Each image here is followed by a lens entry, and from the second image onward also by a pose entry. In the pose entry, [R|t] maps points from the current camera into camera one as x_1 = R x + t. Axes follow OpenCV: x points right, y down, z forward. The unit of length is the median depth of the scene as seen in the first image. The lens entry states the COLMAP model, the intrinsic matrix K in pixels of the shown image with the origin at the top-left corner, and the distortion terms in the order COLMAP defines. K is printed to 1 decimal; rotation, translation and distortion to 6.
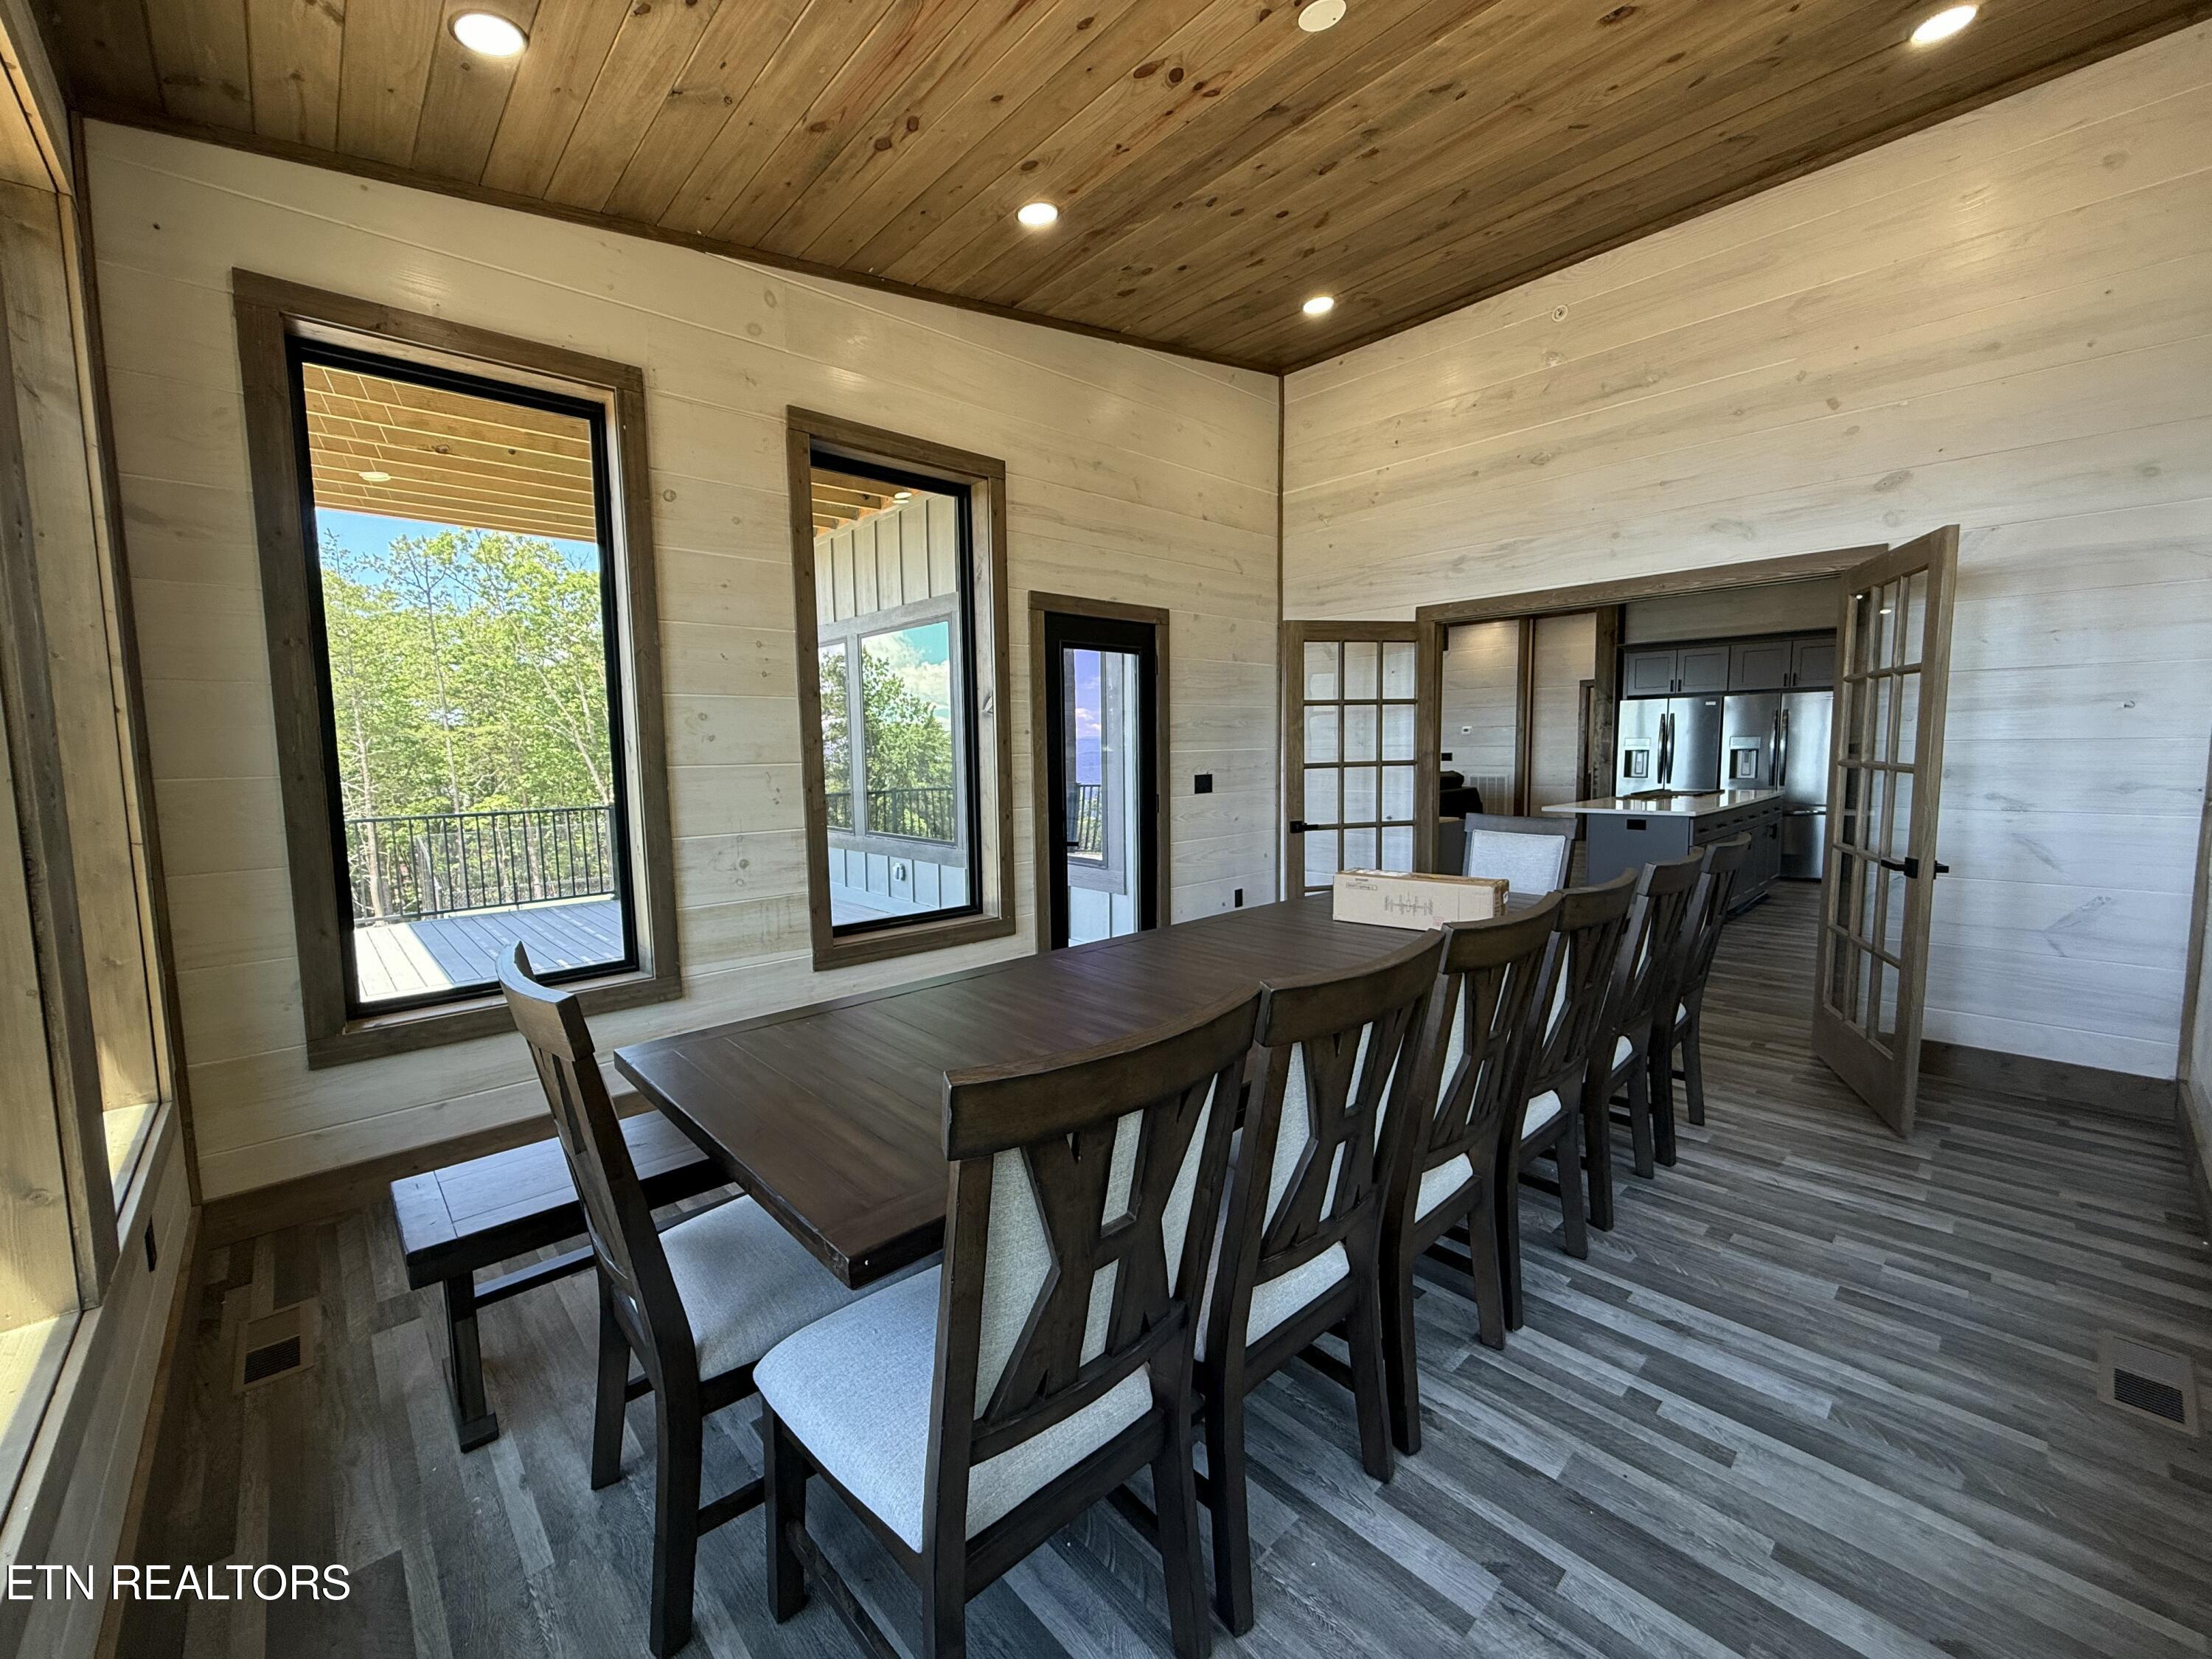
lens RADIAL K [[879.7, 0, 1103.6], [0, 879.7, 828.9], [0, 0, 1]] dist [-0.001063, 0.000087]
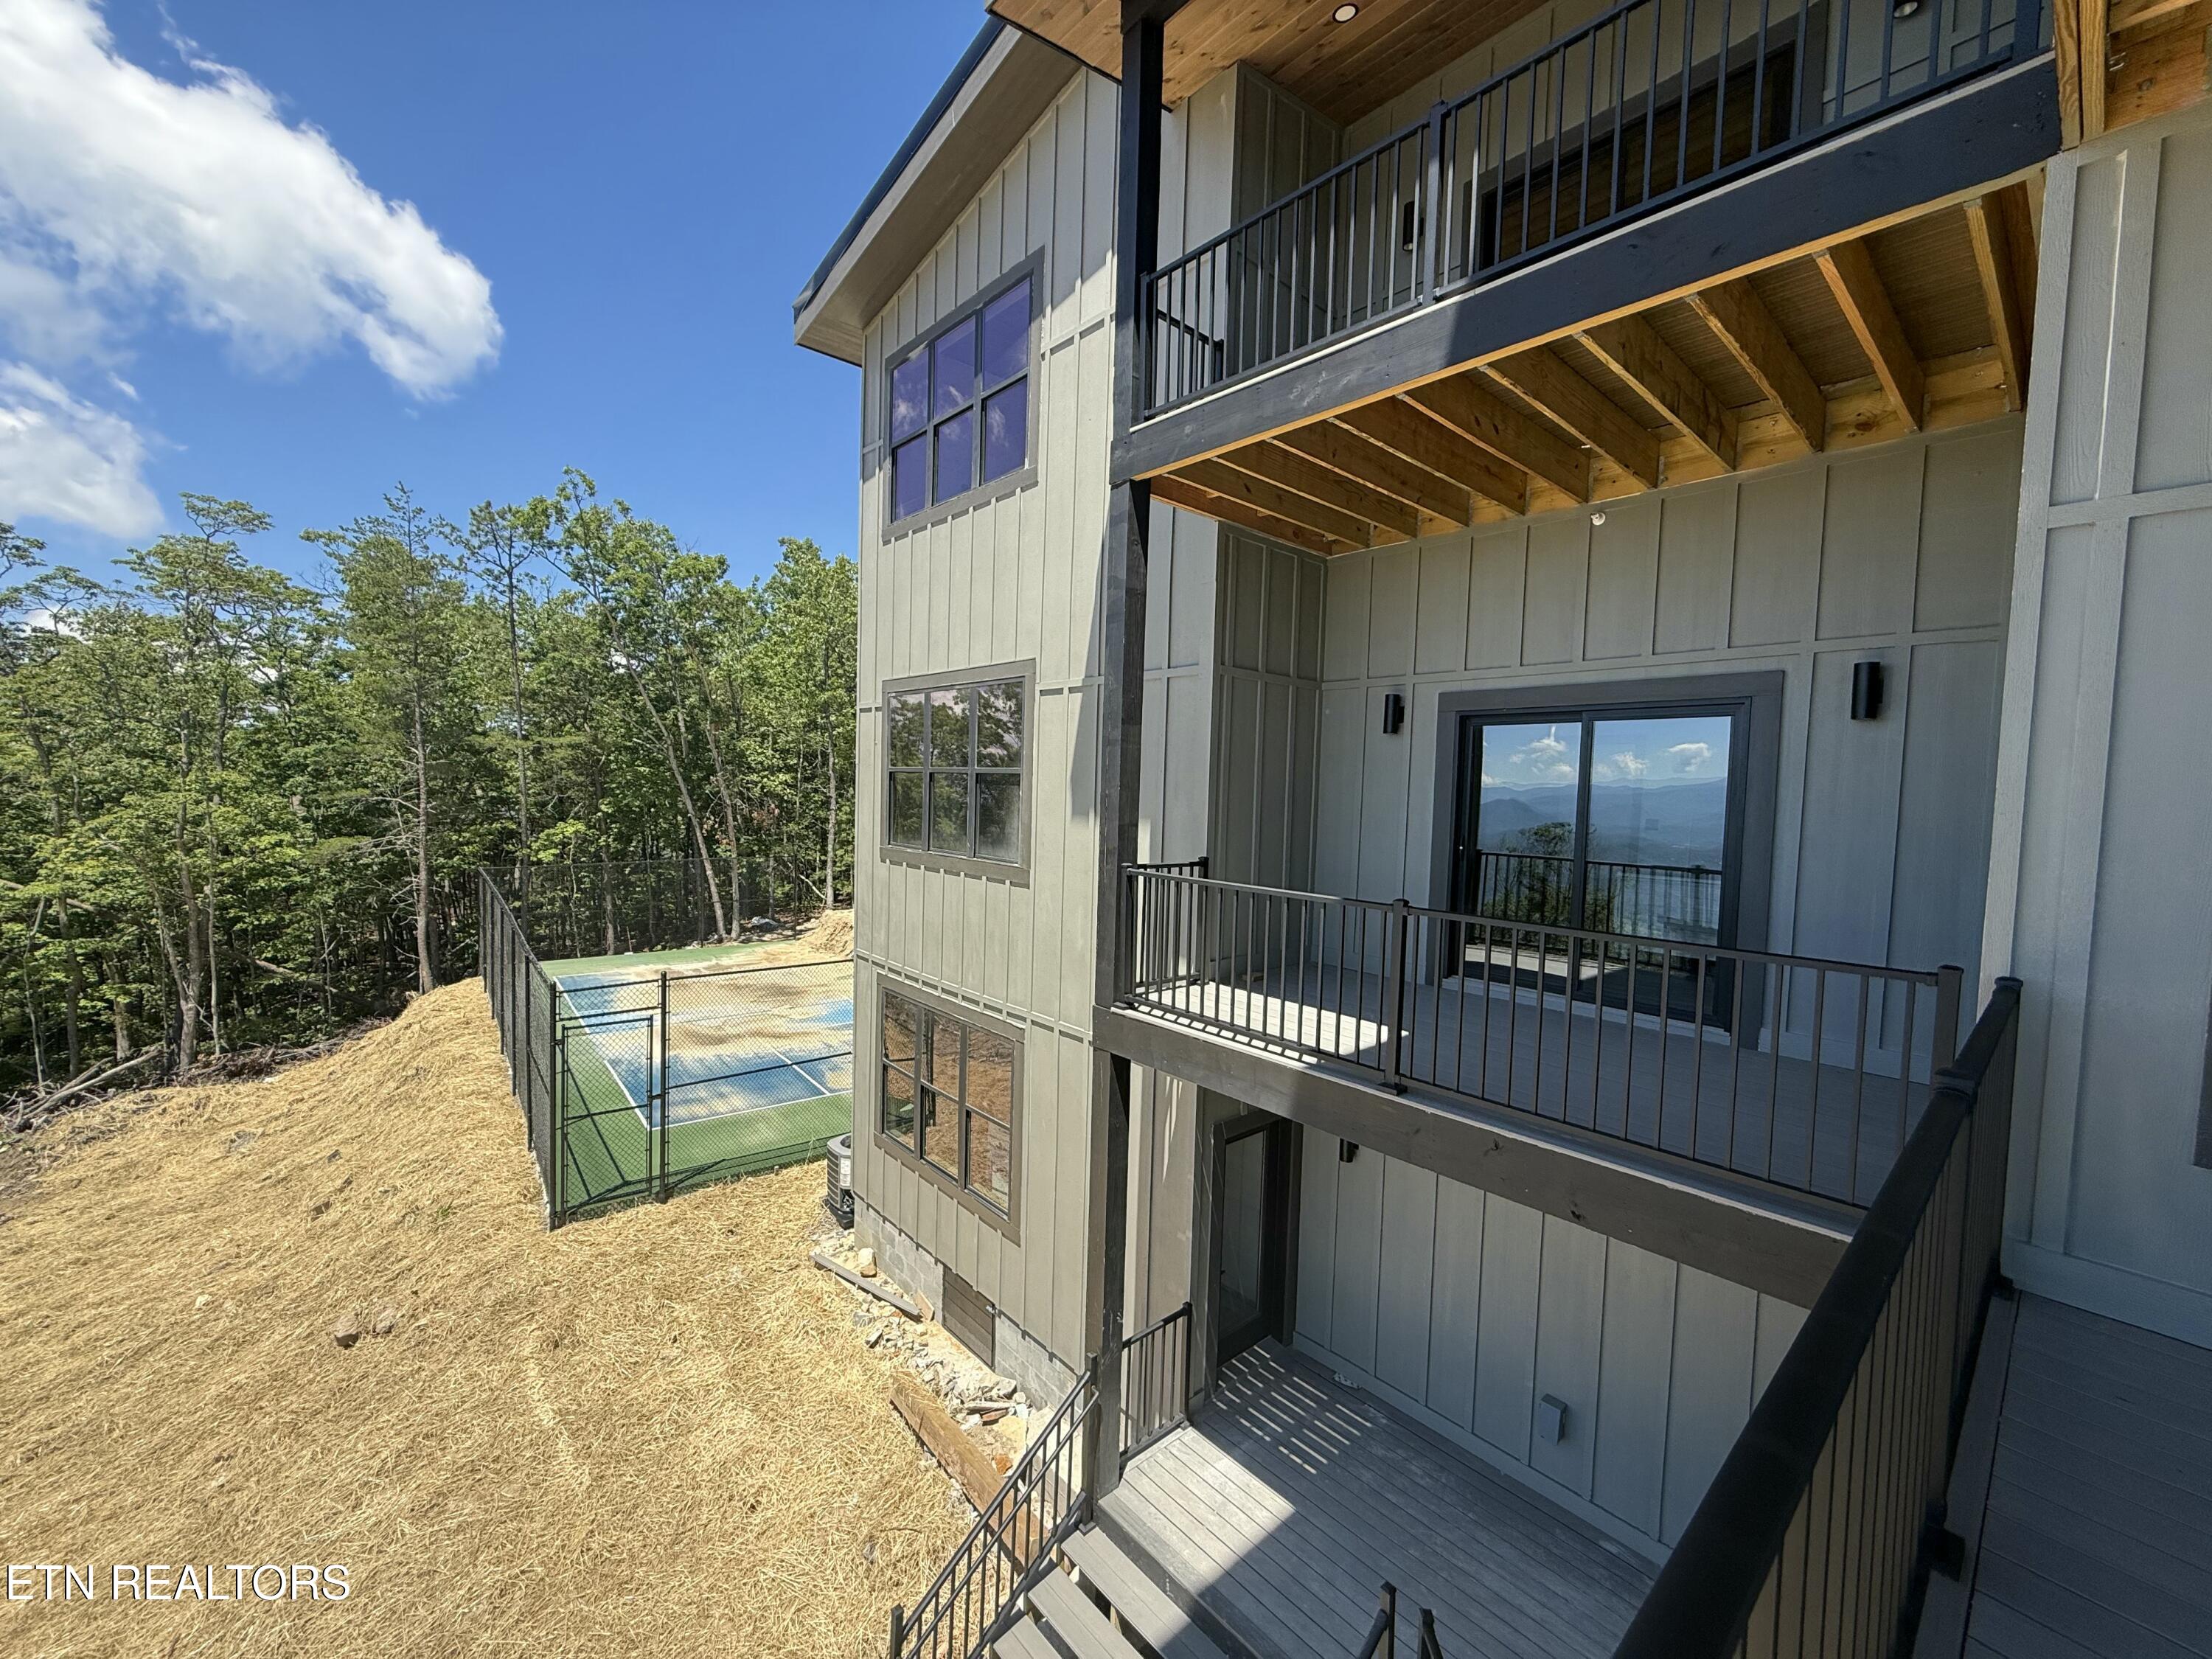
lens RADIAL K [[879.7, 0, 1108.7], [0, 879.7, 826.8], [0, 0, 1]] dist [-0.001063, 0.000087]
pose [[0.998932, 0.040105, -0.022928, -0.175202], [-0.041091, 0.998173, -0.044288, -0.016254], [0.021110, 0.045183, 0.998756, 0.193864]]
